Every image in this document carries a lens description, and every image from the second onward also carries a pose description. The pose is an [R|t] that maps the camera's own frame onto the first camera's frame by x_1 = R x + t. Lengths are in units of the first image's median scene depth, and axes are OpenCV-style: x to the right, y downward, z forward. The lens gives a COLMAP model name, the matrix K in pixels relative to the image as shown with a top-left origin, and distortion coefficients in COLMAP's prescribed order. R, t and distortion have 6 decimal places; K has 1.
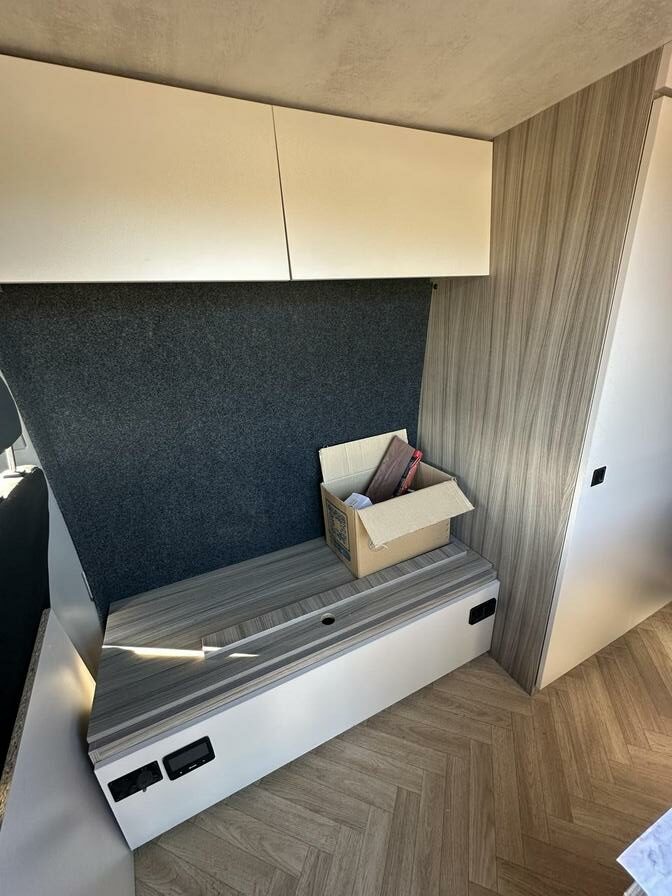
lens RADIAL K [[356.8, 0, 336.8], [0, 356.8, 445.3], [0, 0, 1]] dist [-0.003448, -0.000170]
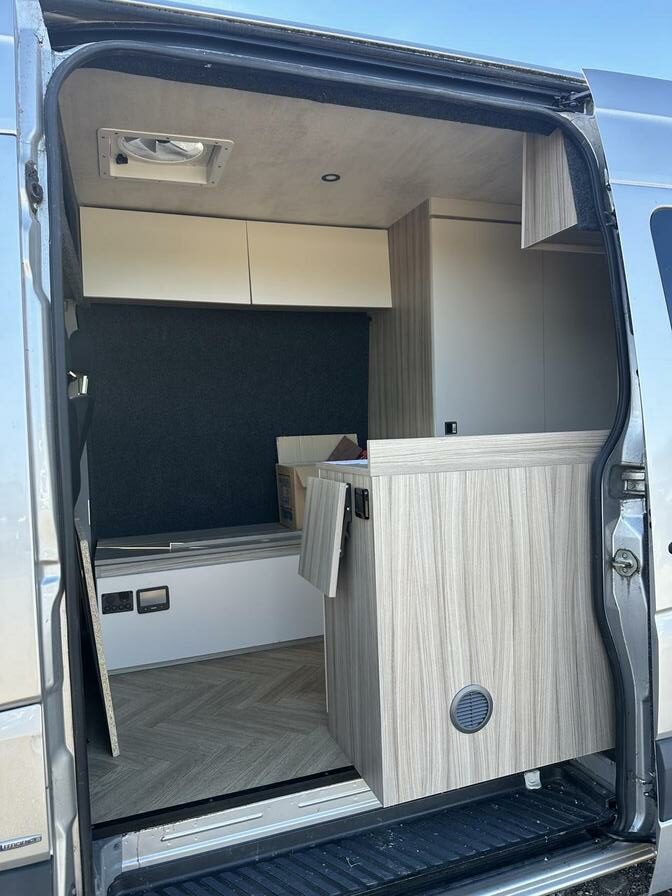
lens RADIAL K [[614.9, 0, 336.0], [0, 614.9, 448.0], [0, 0, 1]] dist [0.056151, -0.079238]
pose [[0.994428, 0.024476, -0.102535, 0.520865], [-0.053232, 0.956142, -0.288025, 0.900832], [0.090989, 0.291879, 0.952118, -1.384963]]
